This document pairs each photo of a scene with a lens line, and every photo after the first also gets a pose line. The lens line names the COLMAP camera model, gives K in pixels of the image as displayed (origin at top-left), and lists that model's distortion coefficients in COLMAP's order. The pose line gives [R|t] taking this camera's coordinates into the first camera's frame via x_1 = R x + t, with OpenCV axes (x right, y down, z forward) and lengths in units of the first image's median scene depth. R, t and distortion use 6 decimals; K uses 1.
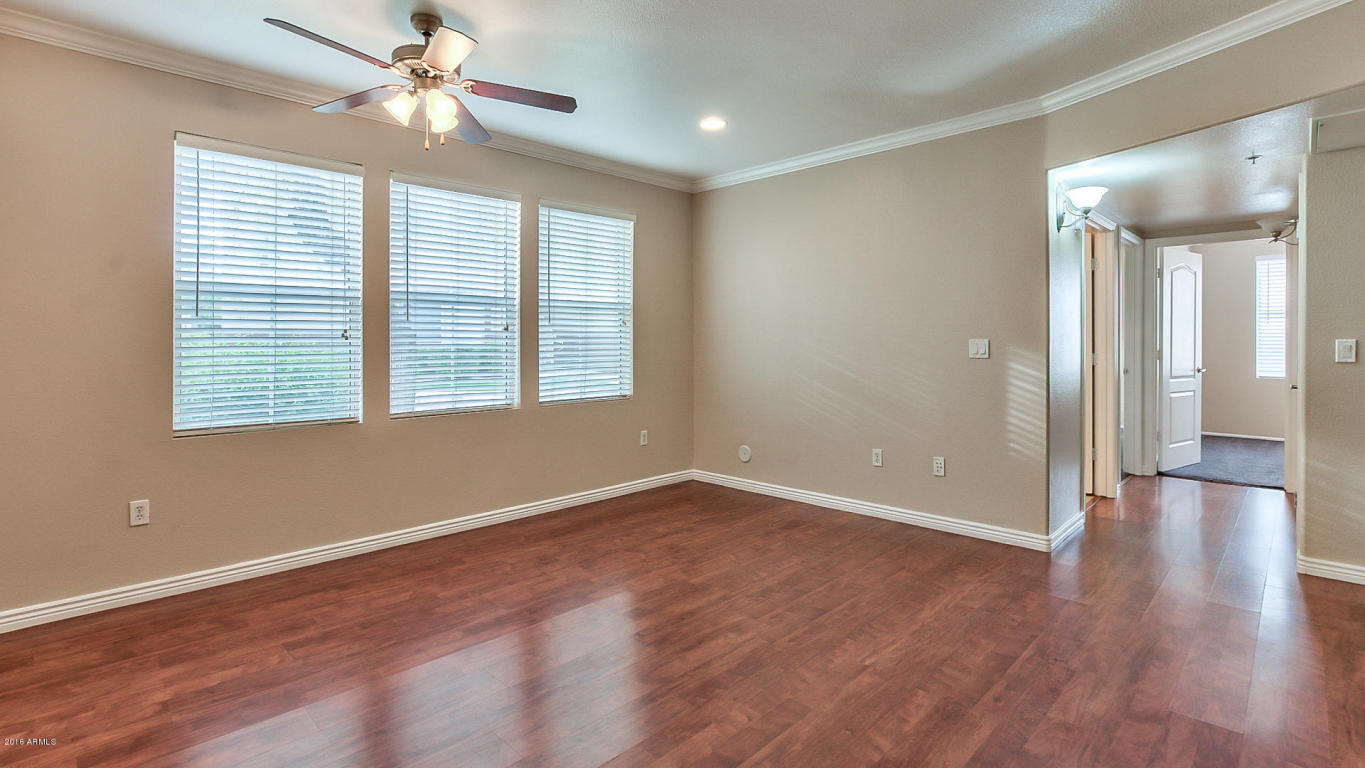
lens RADIAL K [[629.5, 0, 683.9], [0, 629.5, 354.9], [0, 0, 1]] dist [-0.015086, -0.000069]
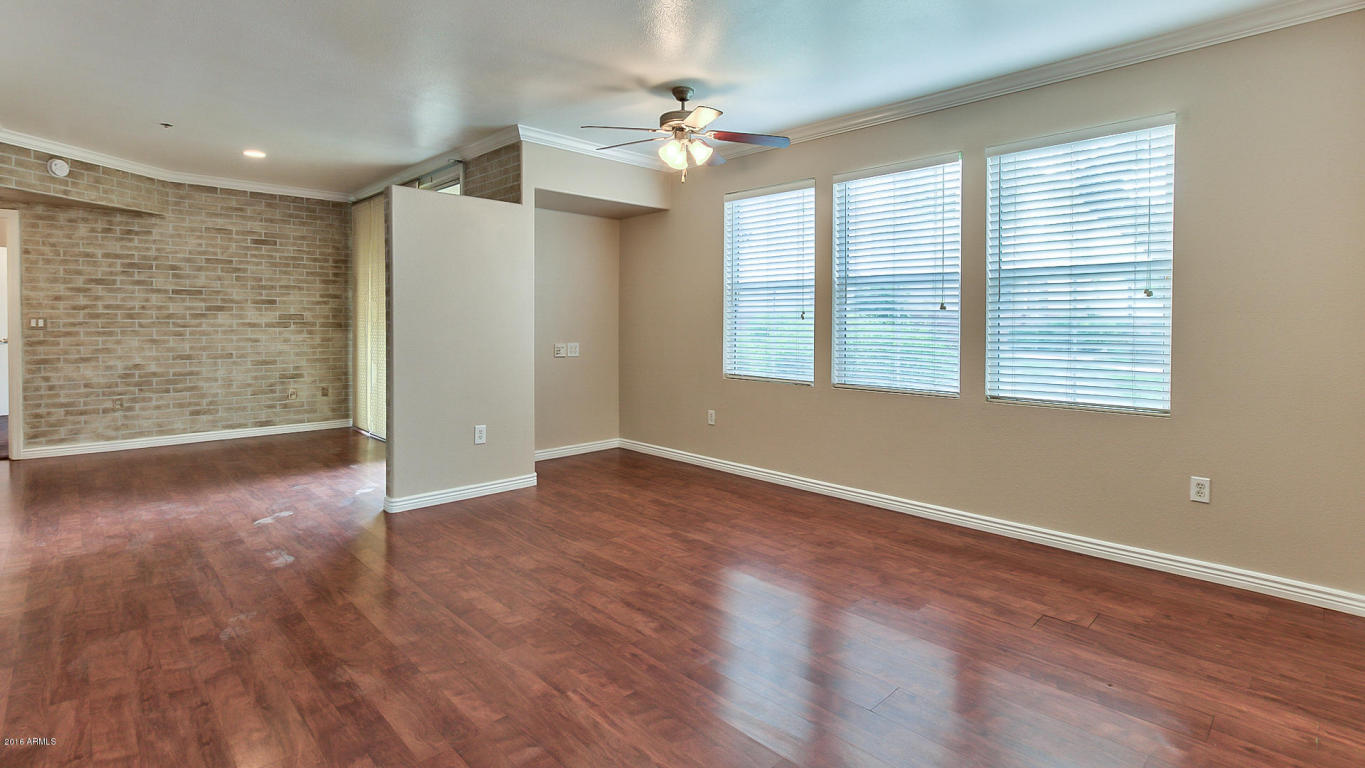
lens RADIAL K [[643.1, 0, 674.1], [0, 643.1, 331.0], [0, 0, 1]] dist [-0.002943, -0.000076]
pose [[-0.031088, 0.019602, -0.999324, 0.784214], [-0.027677, 0.999407, 0.020465, -0.019129], [0.999133, 0.028294, -0.030527, 0.781192]]
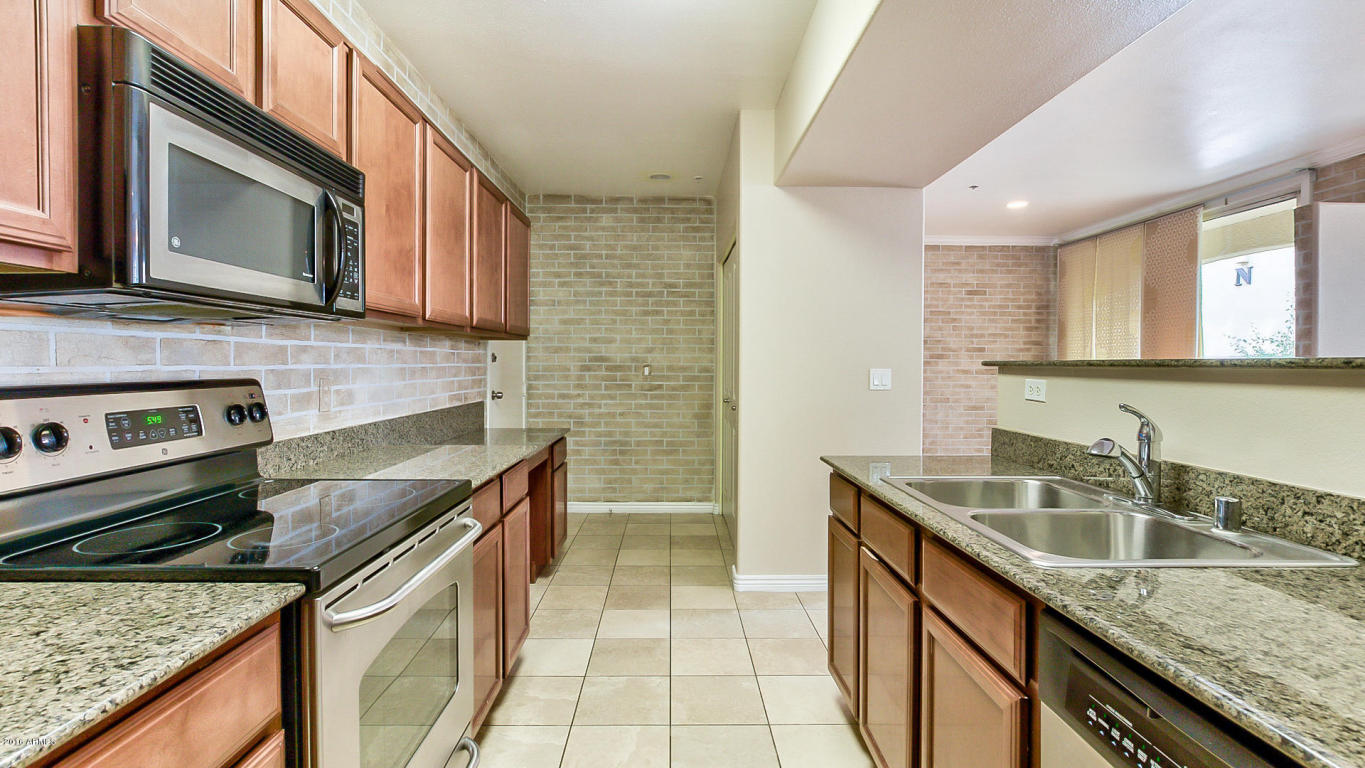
lens RADIAL K [[626.1, 0, 676.8], [0, 626.1, 368.7], [0, 0, 1]] dist [-0.013854, 0.001223]
pose [[-0.706460, 0.004654, -0.707738, 0.936946], [-0.019088, 0.999489, 0.025626, -0.006519], [0.707496, 0.031613, -0.706010, 0.222557]]
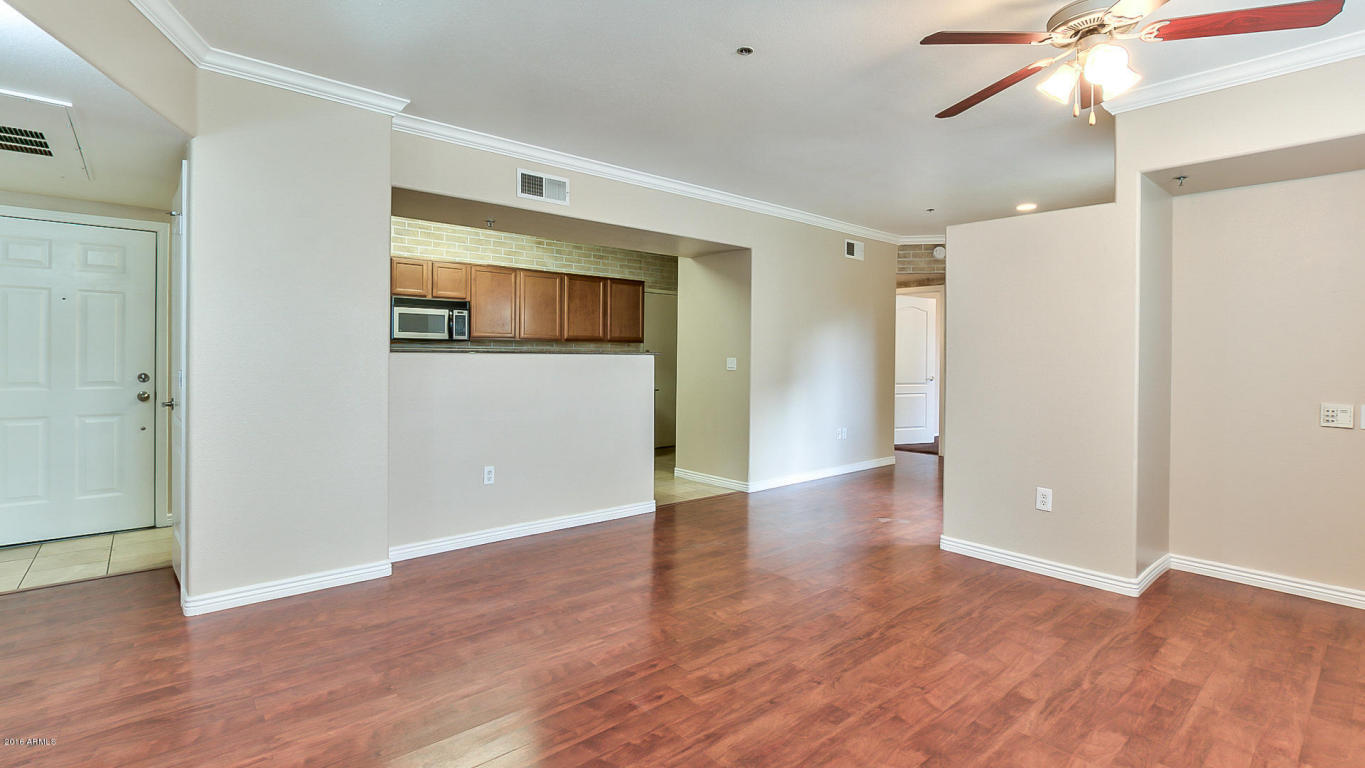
lens RADIAL K [[626.1, 0, 676.8], [0, 626.1, 368.7], [0, 0, 1]] dist [-0.013854, 0.001223]
pose [[-0.996723, -0.009692, 0.080312, 0.046358], [-0.006024, 0.998933, 0.045796, -0.034065], [-0.080670, 0.045162, -0.995717, 1.411298]]
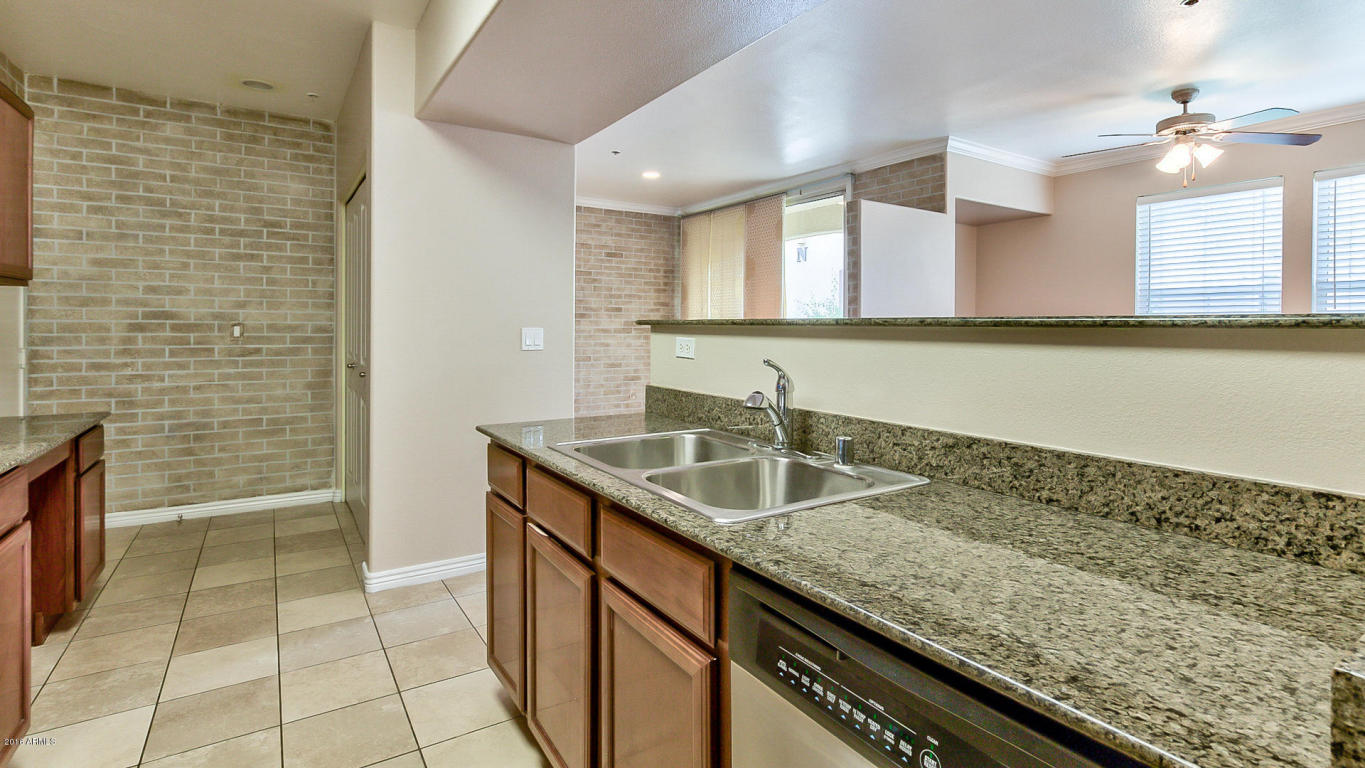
lens RADIAL K [[647.9, 0, 677.6], [0, 647.9, 327.9], [0, 0, 1]] dist [-0.022292, 0.008909]
pose [[-0.225214, 0.005285, -0.974295, 0.911505], [-0.028169, 0.999532, 0.011933, -0.004684], [0.973902, 0.030132, -0.224960, 0.185643]]
